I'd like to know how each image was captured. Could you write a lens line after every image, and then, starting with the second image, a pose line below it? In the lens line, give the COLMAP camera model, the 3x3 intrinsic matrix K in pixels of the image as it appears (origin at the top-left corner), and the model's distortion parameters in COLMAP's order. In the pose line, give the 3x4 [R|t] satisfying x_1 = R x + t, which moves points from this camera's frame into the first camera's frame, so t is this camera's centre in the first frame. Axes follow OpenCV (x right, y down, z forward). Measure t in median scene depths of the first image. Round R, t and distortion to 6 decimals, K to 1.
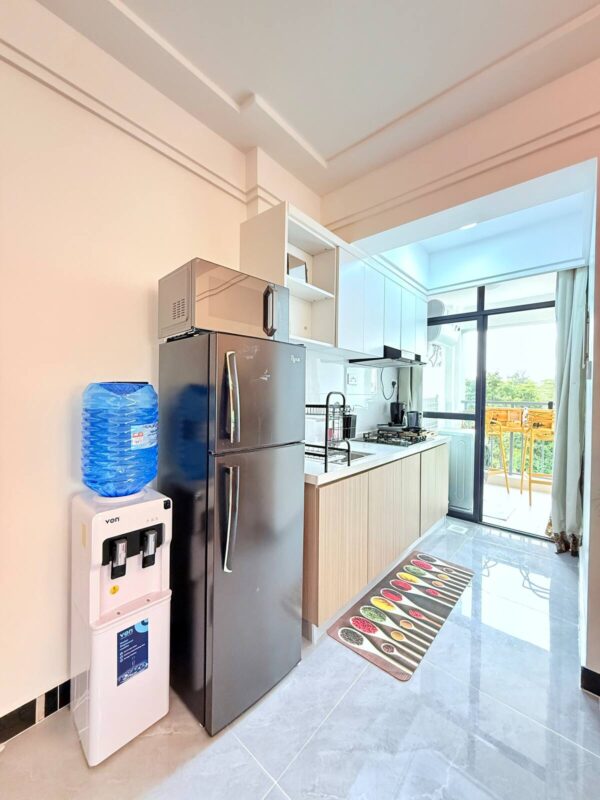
lens RADIAL K [[319.6, 0, 301.7], [0, 319.6, 397.9], [0, 0, 1]] dist [0.001975, 0.000187]
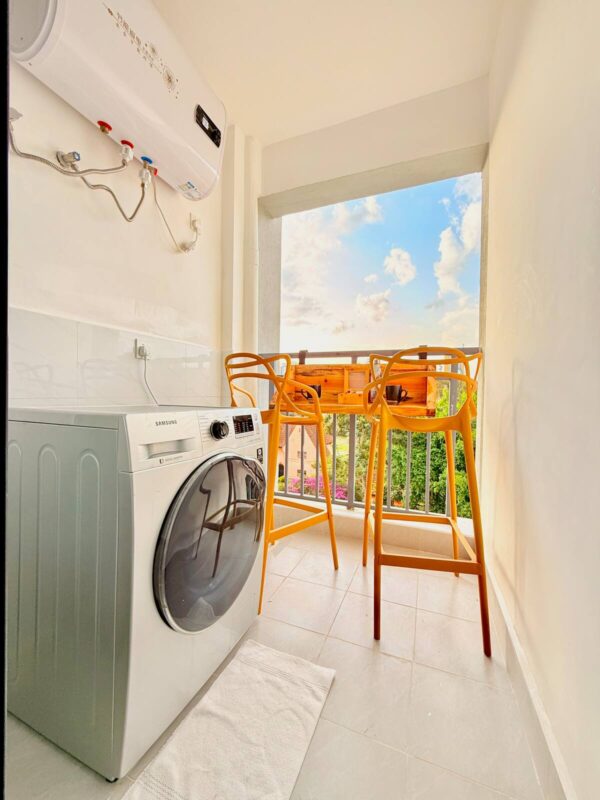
lens RADIAL K [[319.6, 0, 301.7], [0, 319.6, 397.9], [0, 0, 1]] dist [0.001975, 0.000187]
pose [[0.946799, -0.003337, 0.321808, 0.442680], [-0.000573, 0.999927, 0.012056, 0.075135], [-0.321825, -0.011599, 0.946728, 0.591994]]
